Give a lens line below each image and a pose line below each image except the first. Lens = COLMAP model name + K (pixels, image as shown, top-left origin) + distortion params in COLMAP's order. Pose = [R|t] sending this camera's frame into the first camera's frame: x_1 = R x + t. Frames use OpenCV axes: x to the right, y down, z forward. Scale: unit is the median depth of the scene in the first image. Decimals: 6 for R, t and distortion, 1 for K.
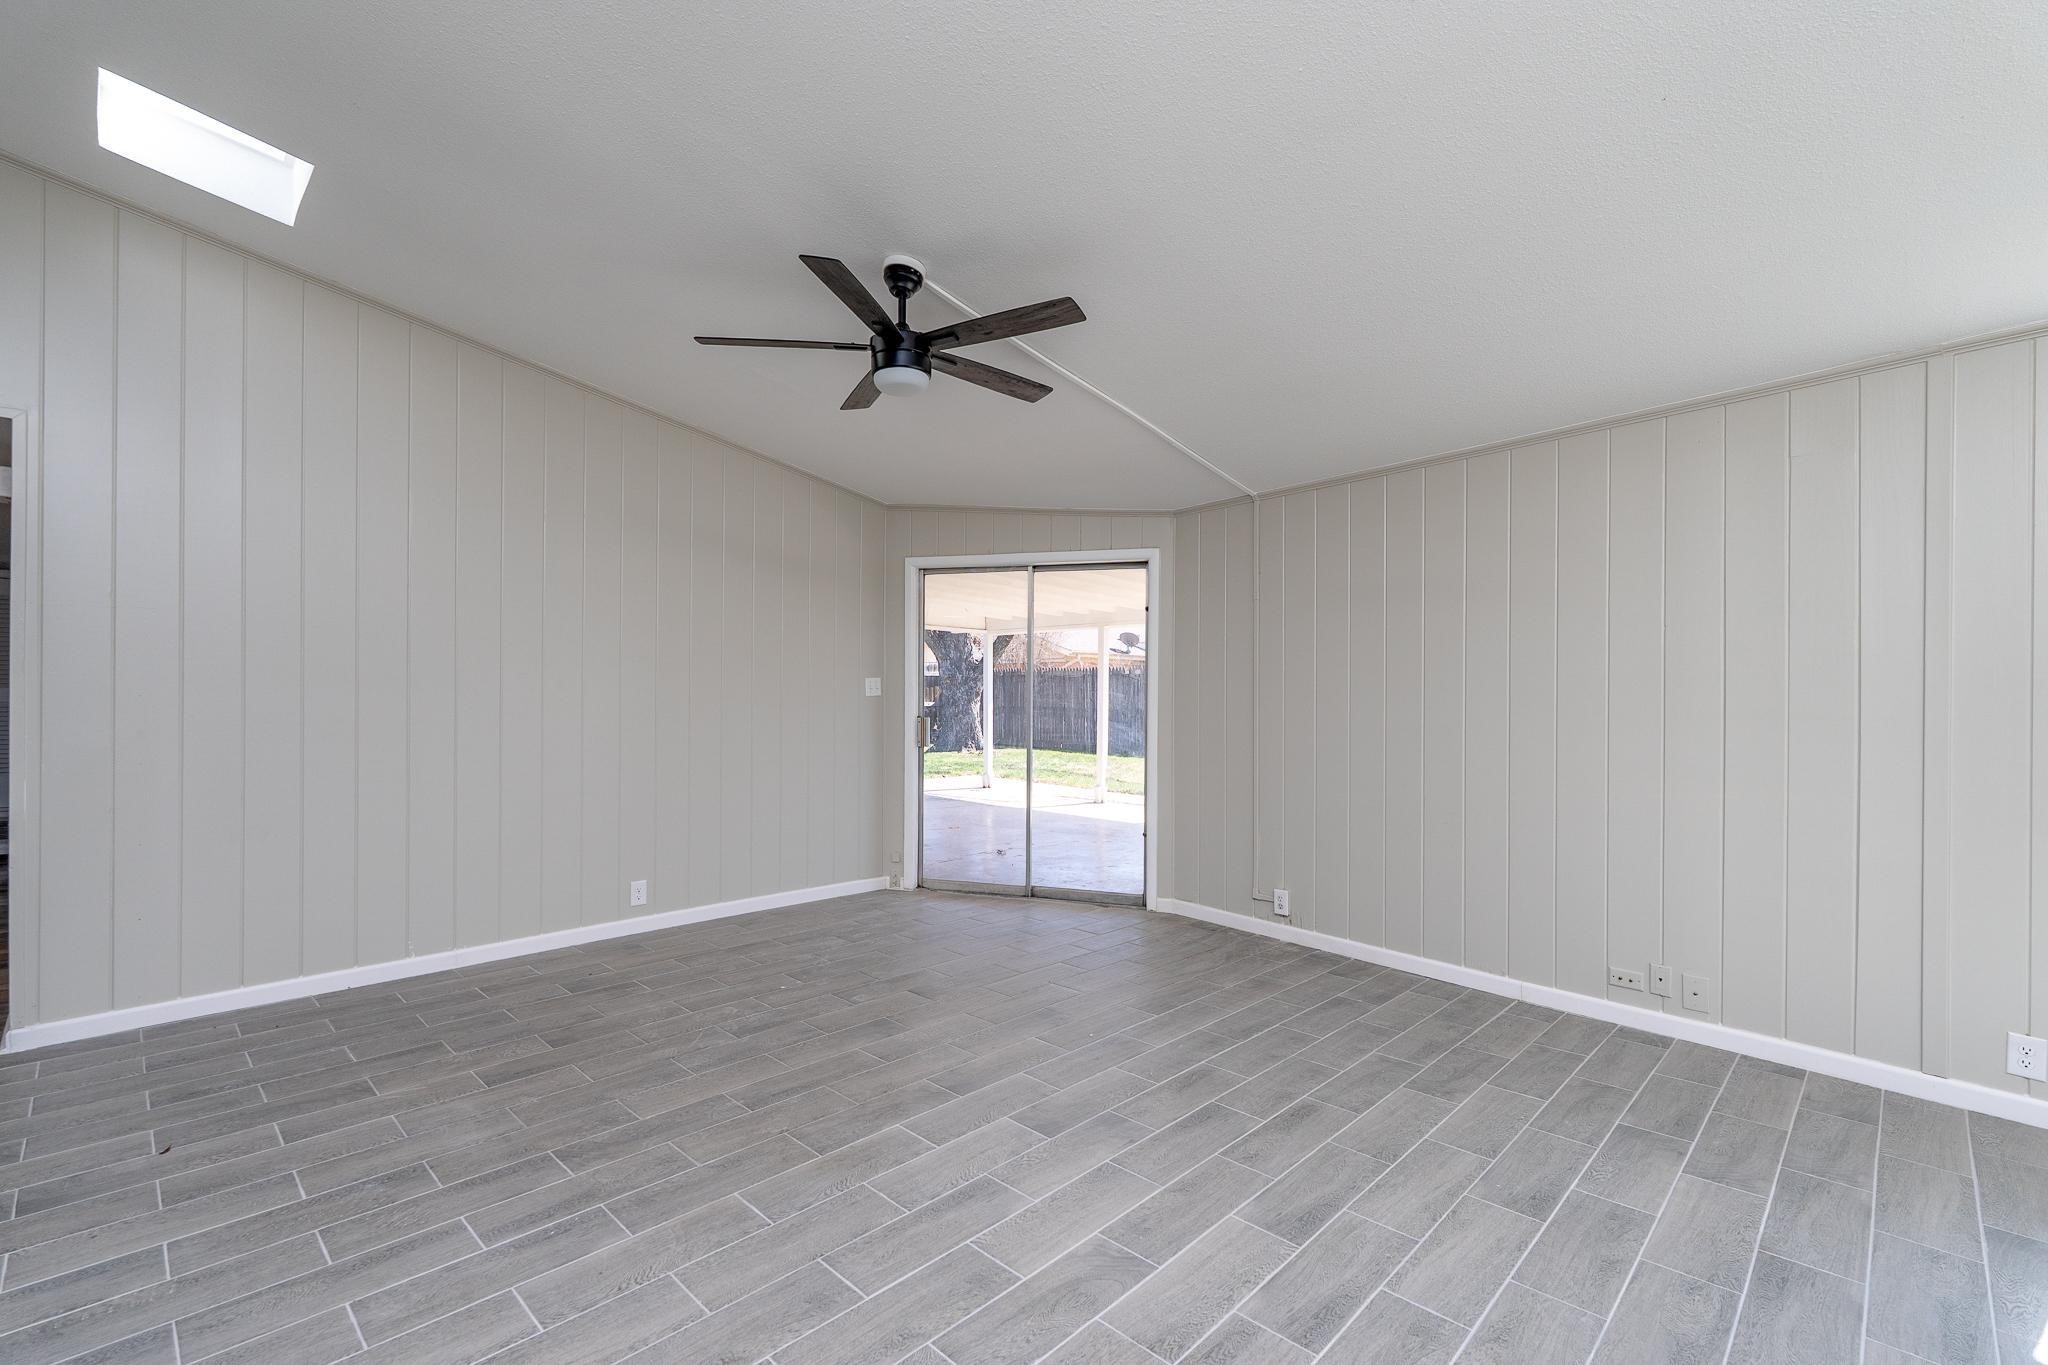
lens RADIAL K [[909.9, 0, 1015.8], [0, 909.9, 680.3], [0, 0, 1]] dist [-0.002866, 0.000299]
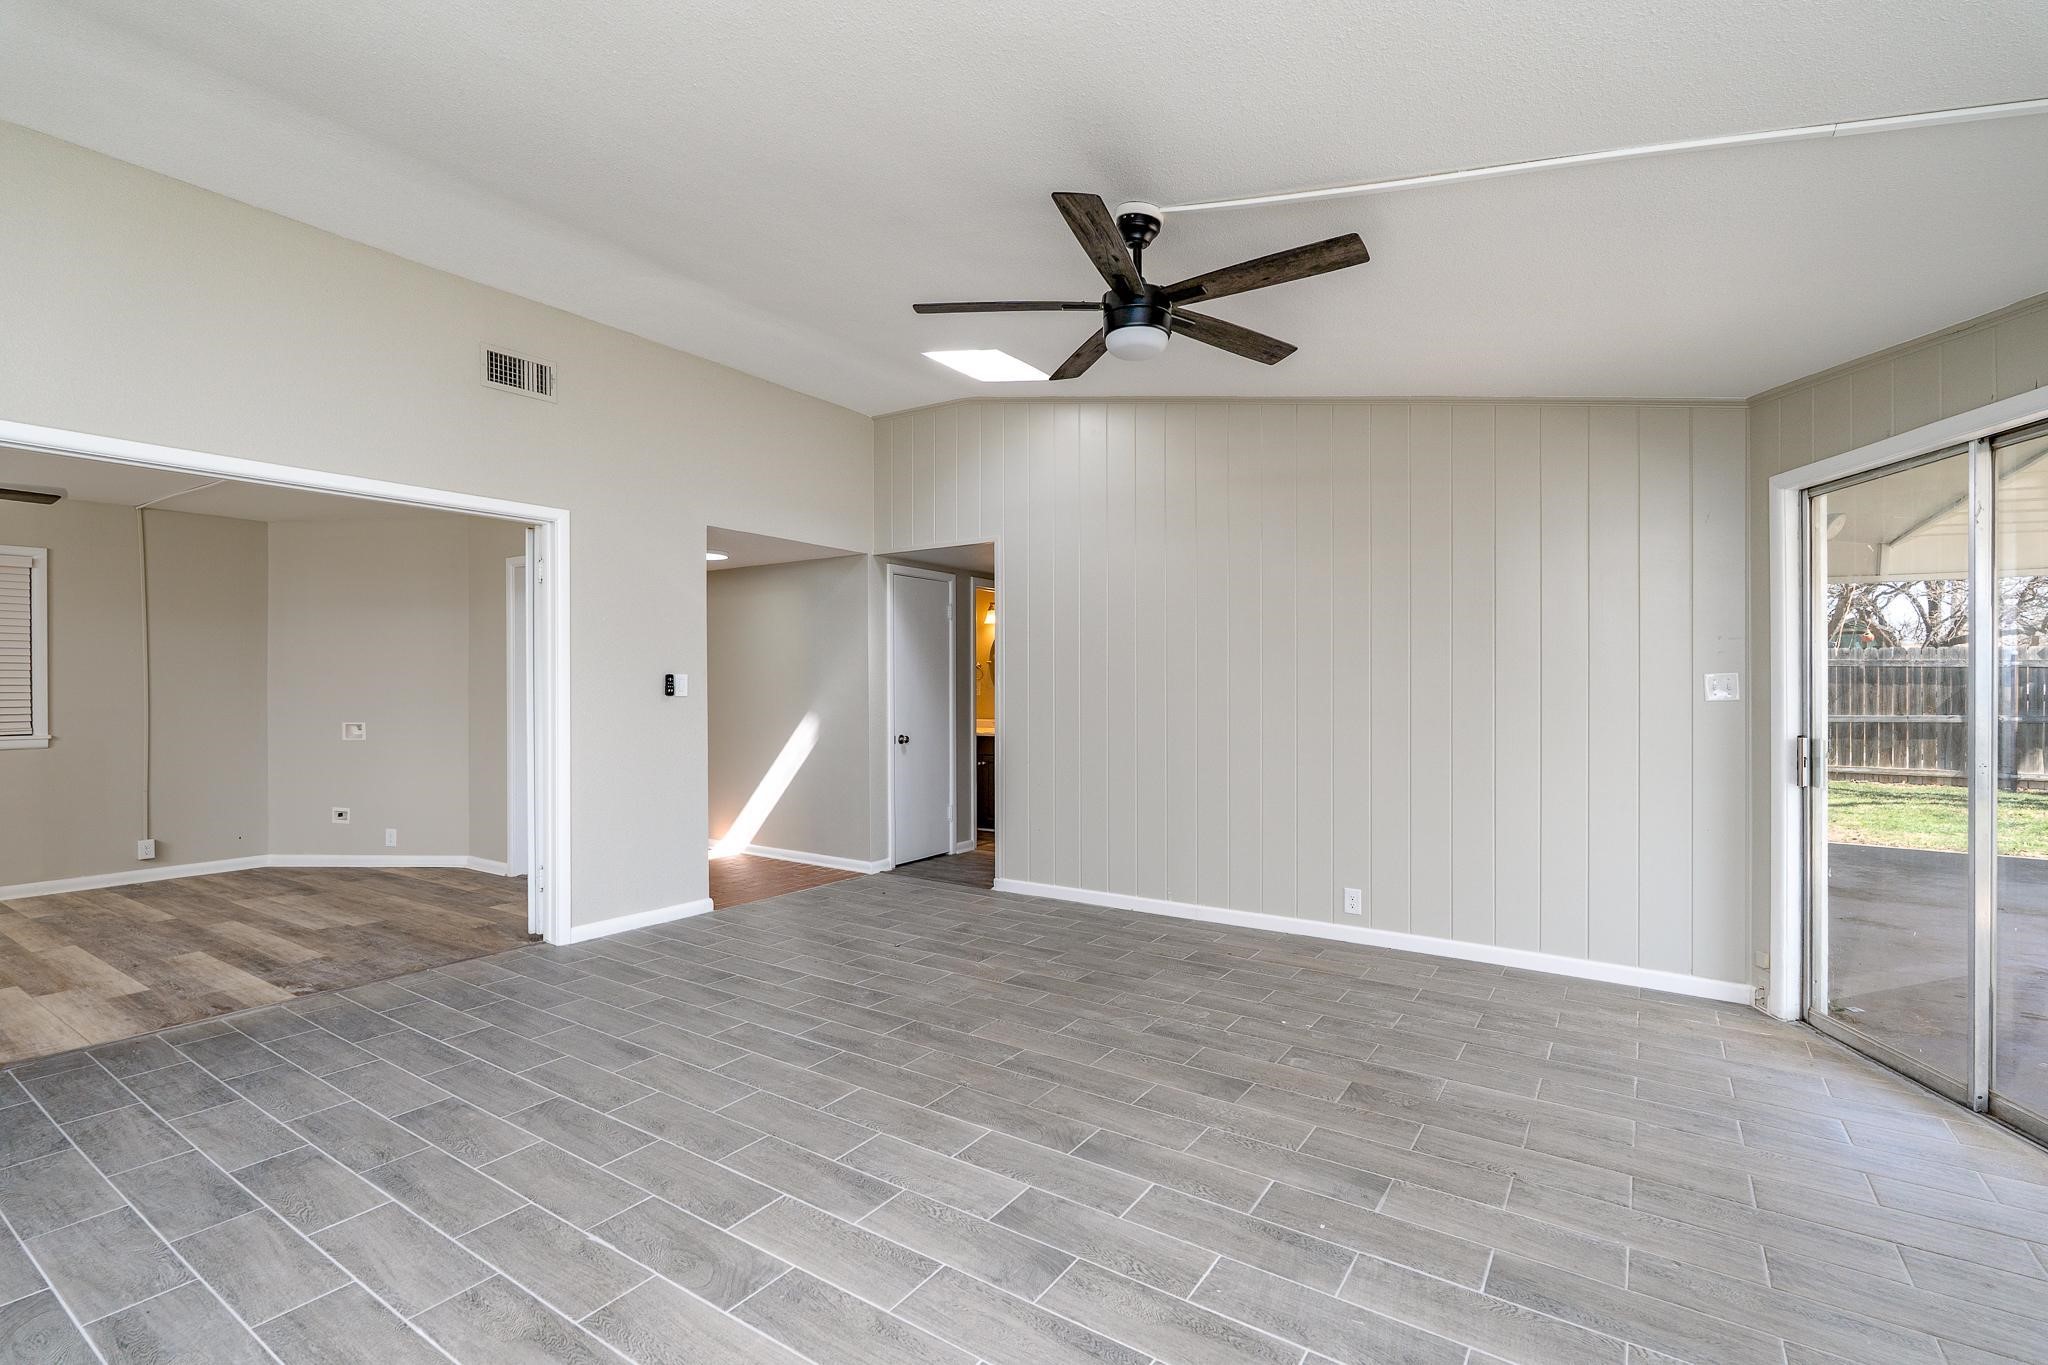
lens RADIAL K [[909.9, 0, 1016.0], [0, 909.9, 694.4], [0, 0, 1]] dist [-0.002866, 0.000299]
pose [[0.197688, 0.004130, -0.980256, 0.717720], [0.010187, 0.999928, 0.006267, 0.005697], [0.980212, -0.011225, 0.197632, 0.707820]]
